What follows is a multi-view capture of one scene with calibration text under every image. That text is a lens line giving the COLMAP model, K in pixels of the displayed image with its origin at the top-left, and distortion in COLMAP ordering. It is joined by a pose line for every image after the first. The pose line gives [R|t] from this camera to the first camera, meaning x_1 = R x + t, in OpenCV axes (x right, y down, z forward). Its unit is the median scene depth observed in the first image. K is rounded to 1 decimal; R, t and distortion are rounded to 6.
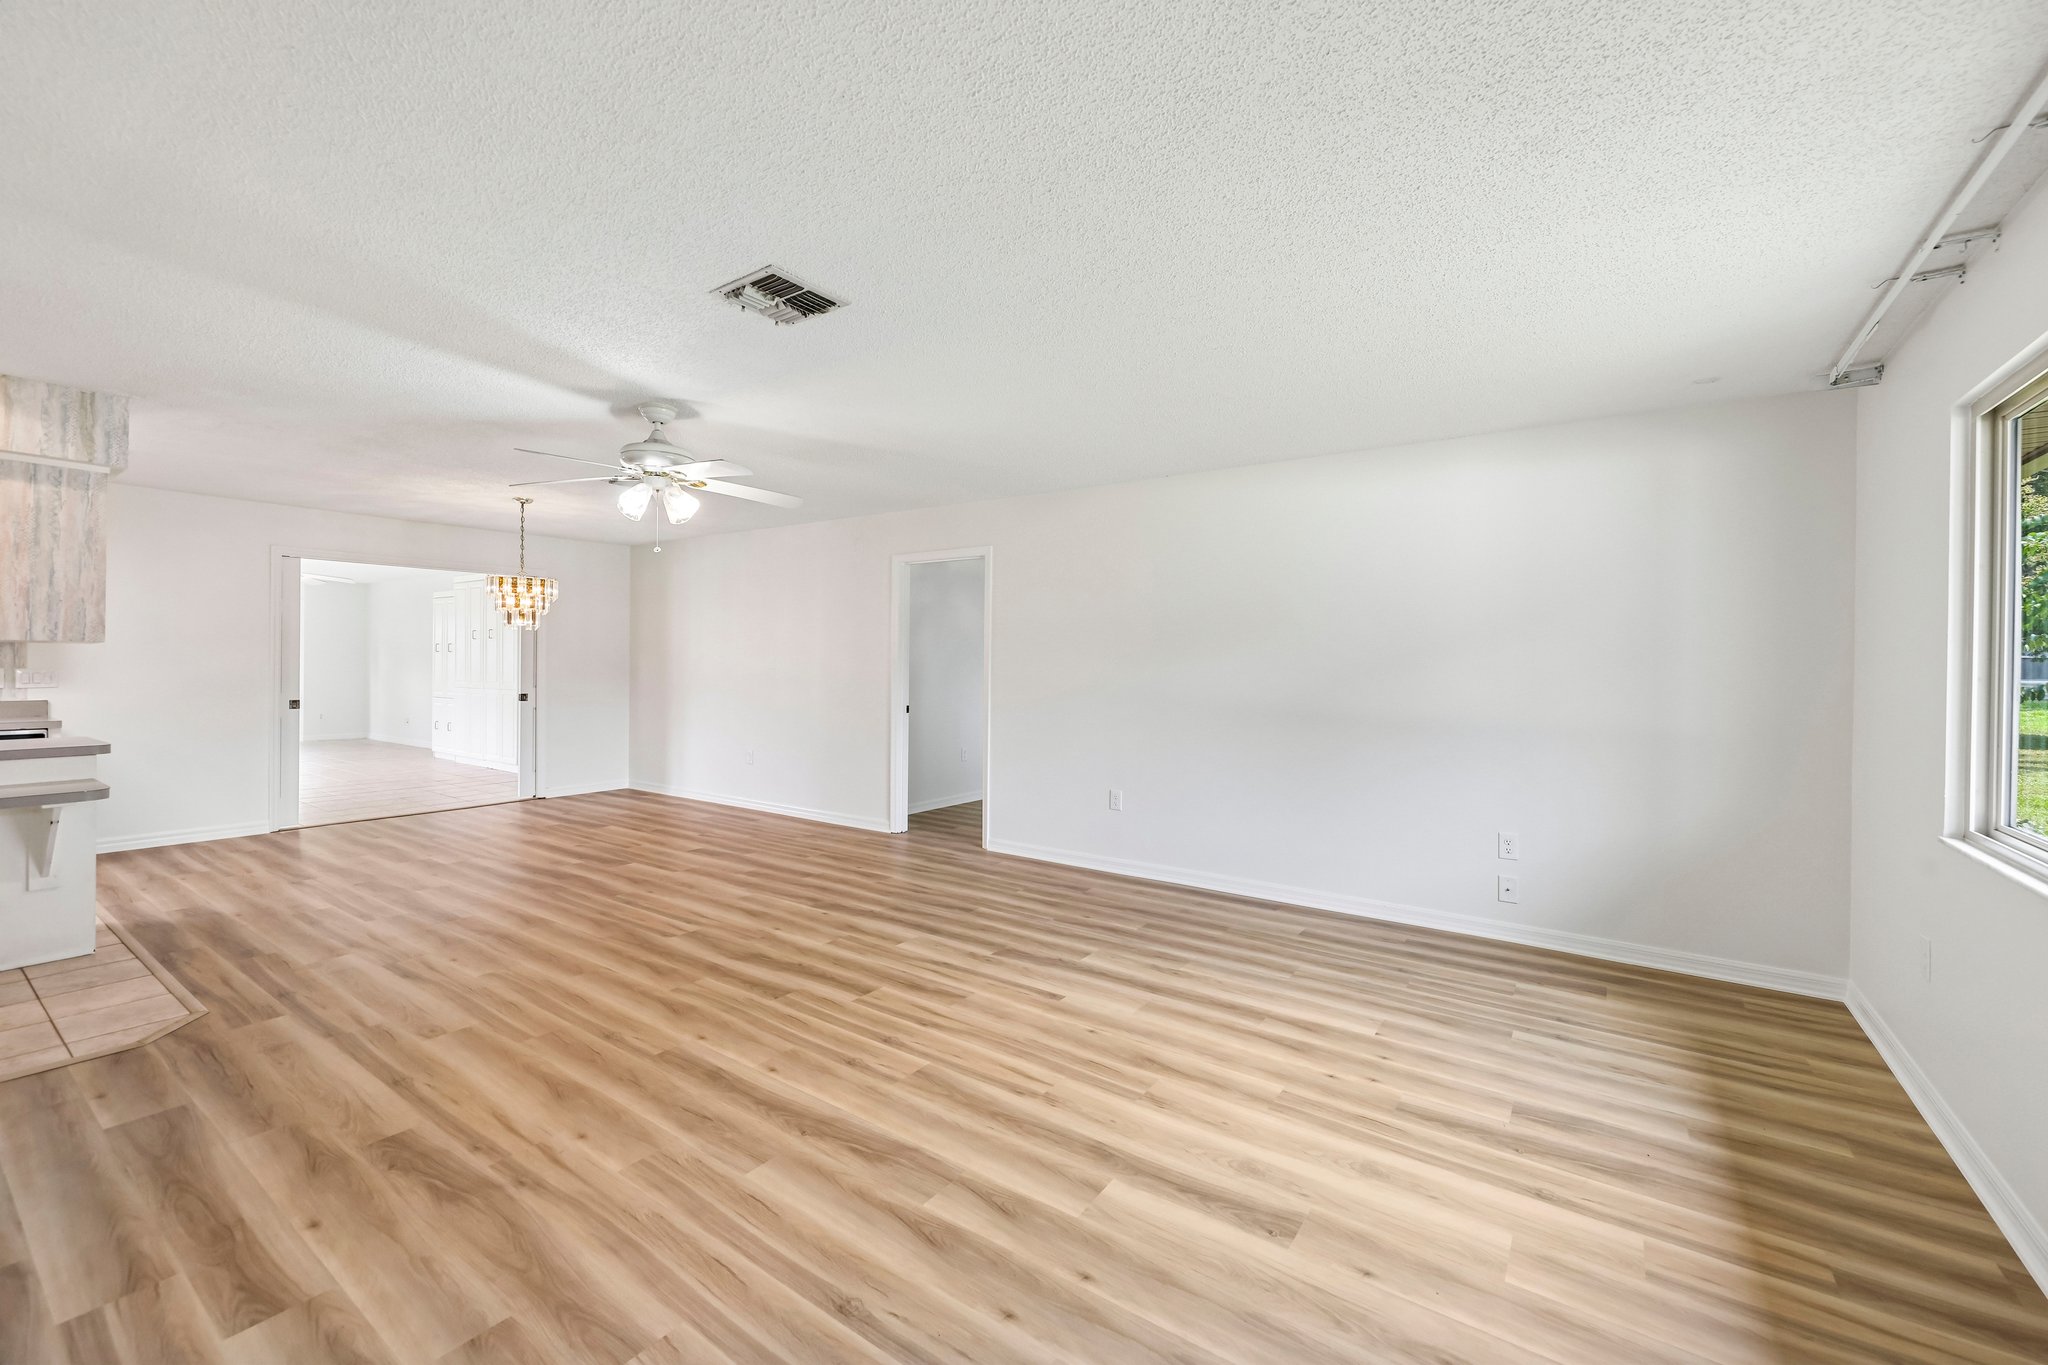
lens RADIAL K [[829.9, 0, 1028.1], [0, 829.9, 666.2], [0, 0, 1]] dist [0.012139, -0.005440]
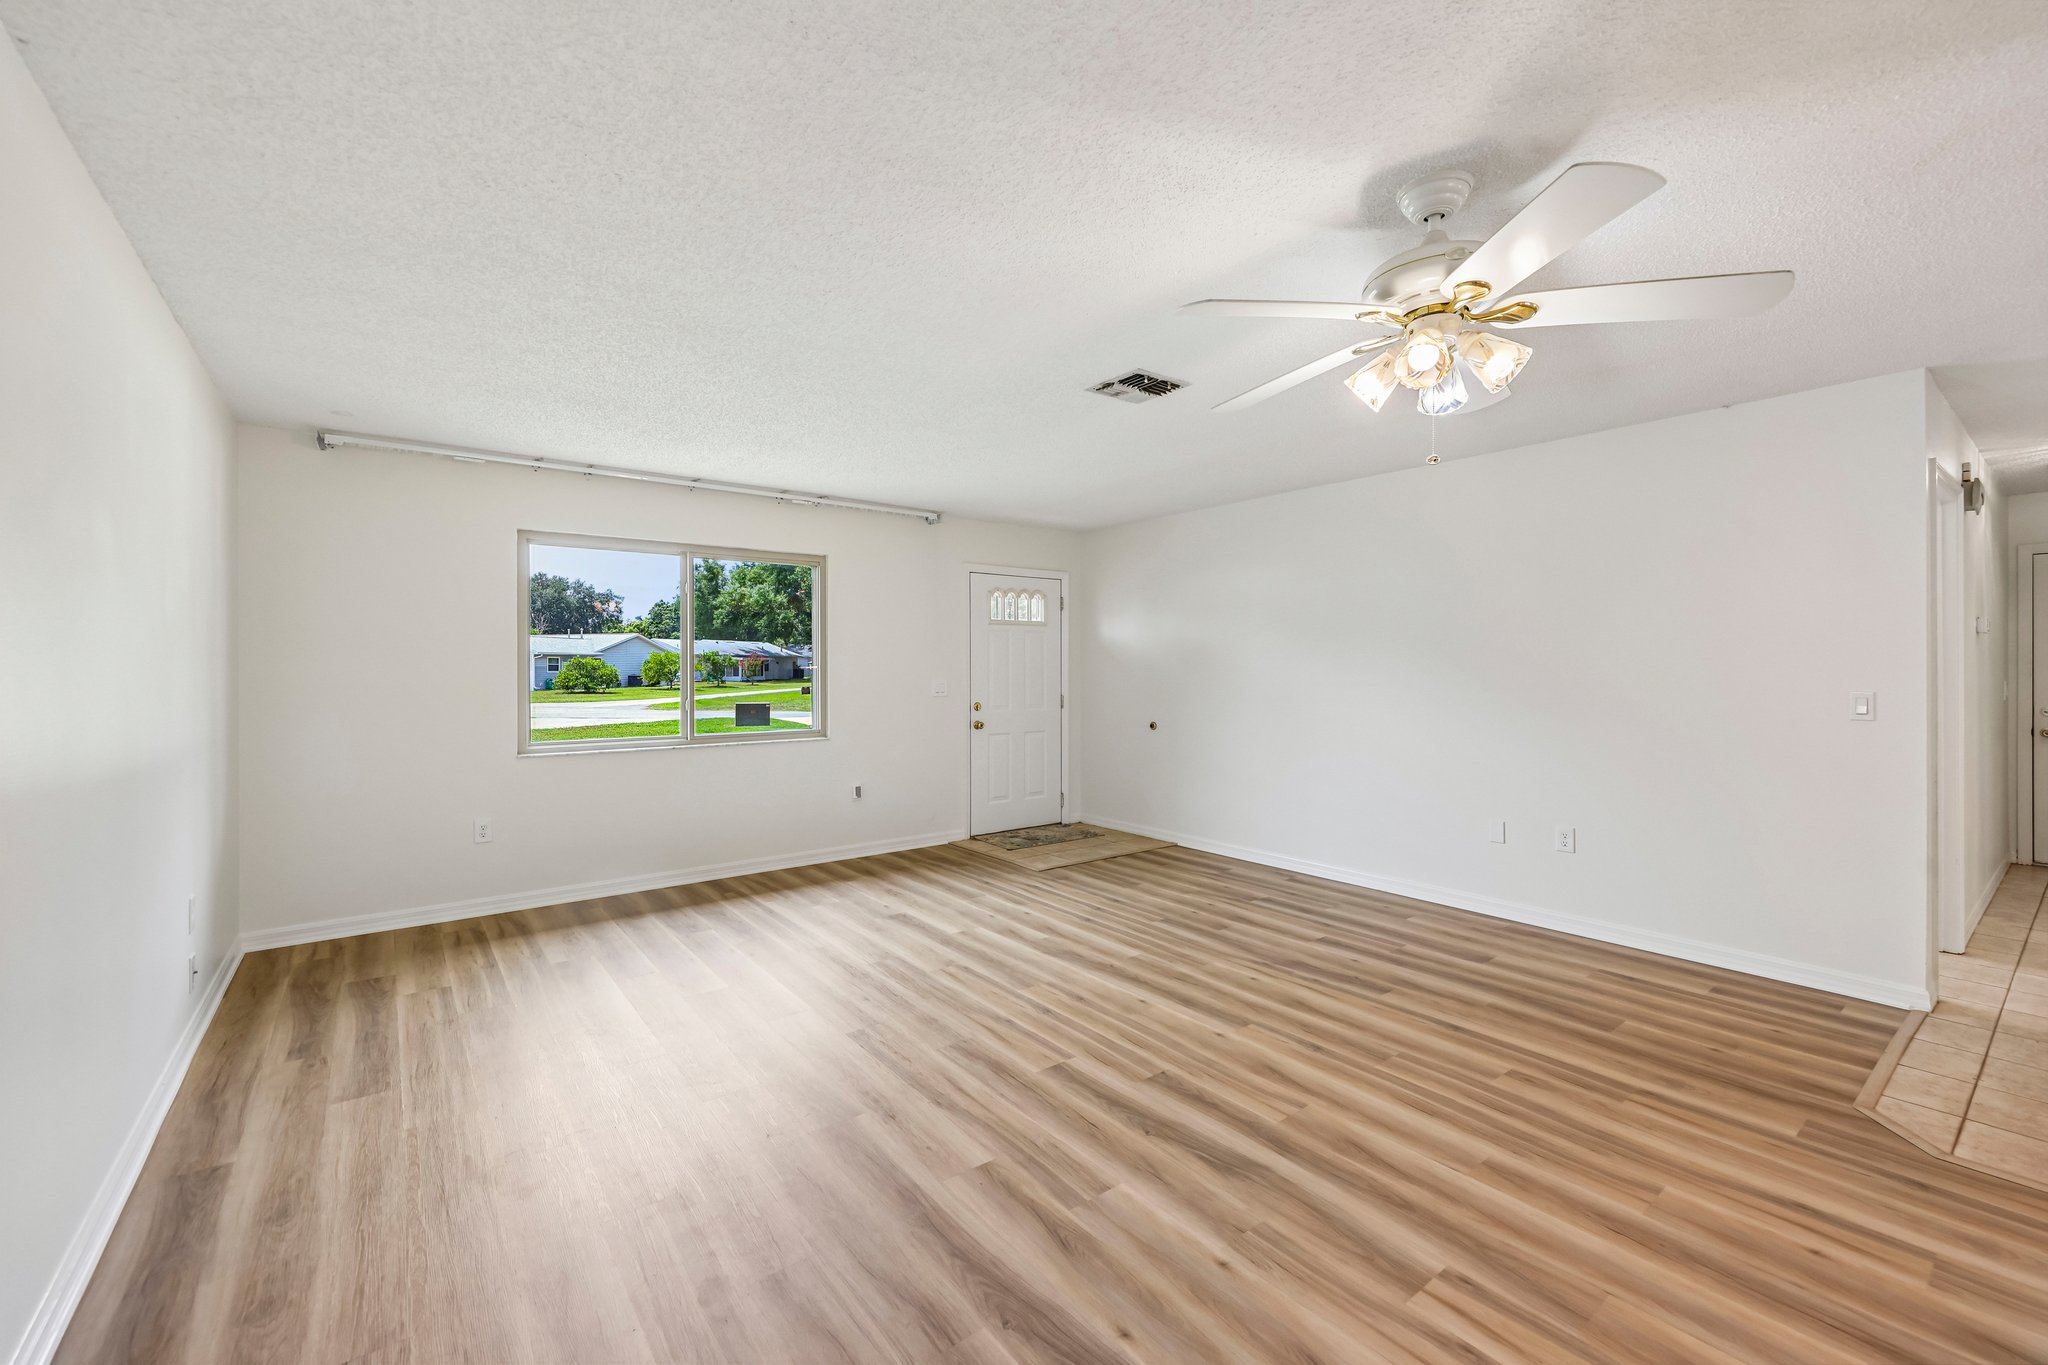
lens RADIAL K [[829.9, 0, 1016.0], [0, 829.9, 661.9], [0, 0, 1]] dist [0.012139, -0.005440]
pose [[-0.951319, -0.007062, 0.308126, -0.404827], [-0.006445, 0.999975, 0.003022, -0.014212], [-0.308139, 0.000889, -0.951341, 1.786978]]
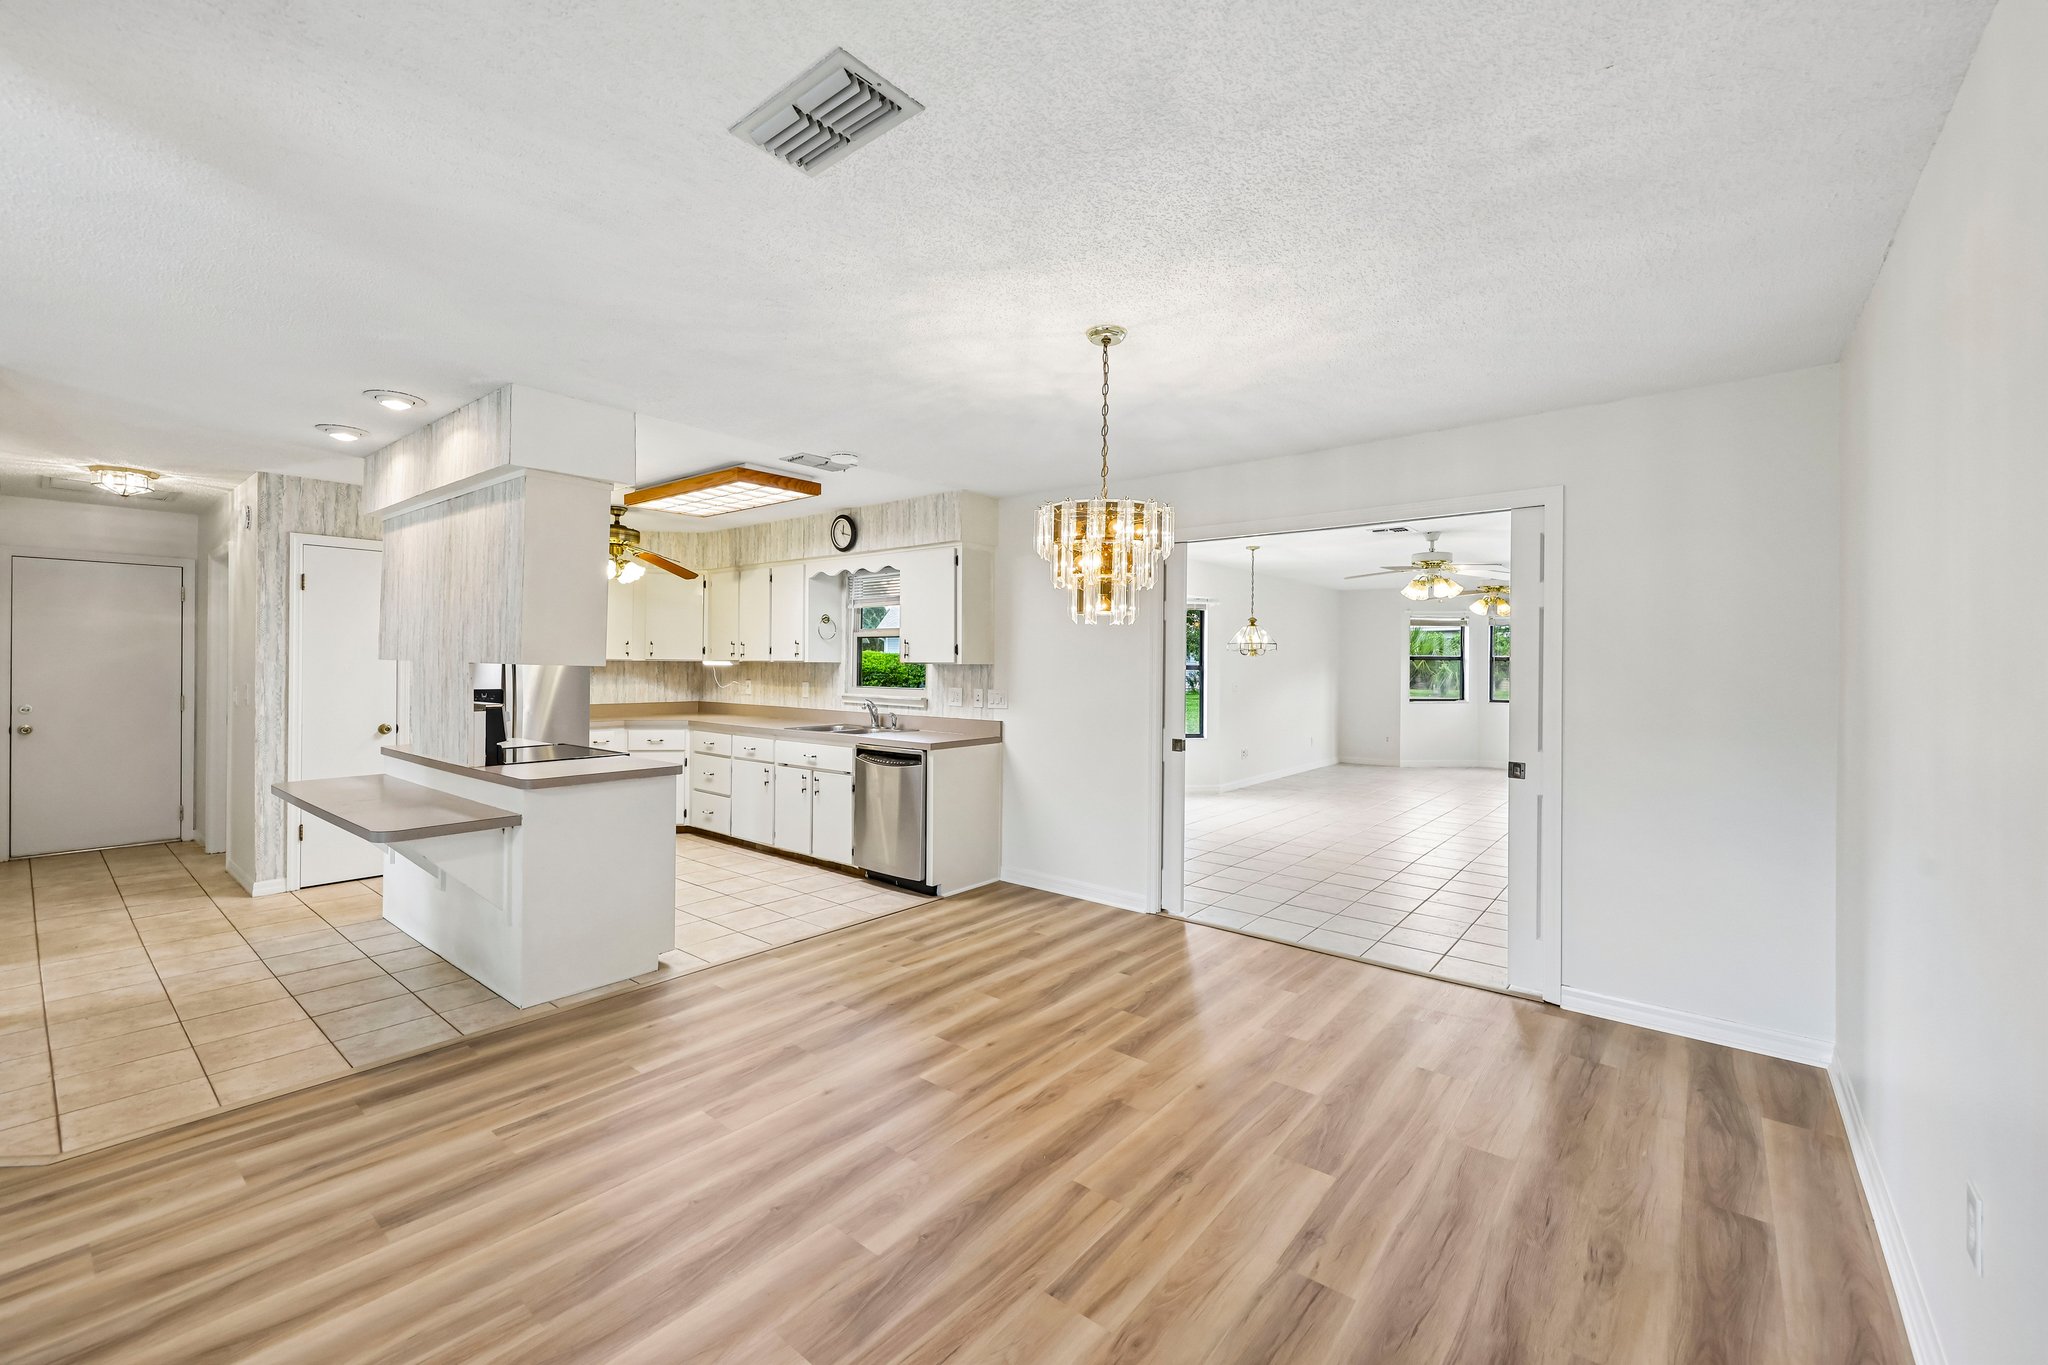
lens RADIAL K [[829.9, 0, 1027.0], [0, 829.9, 663.7], [0, 0, 1]] dist [0.012139, -0.005440]
pose [[-0.073256, -0.010615, -0.997257, -0.281389], [-0.014426, 0.999850, -0.009582, -0.031393], [0.997209, 0.013685, -0.073399, 1.759958]]
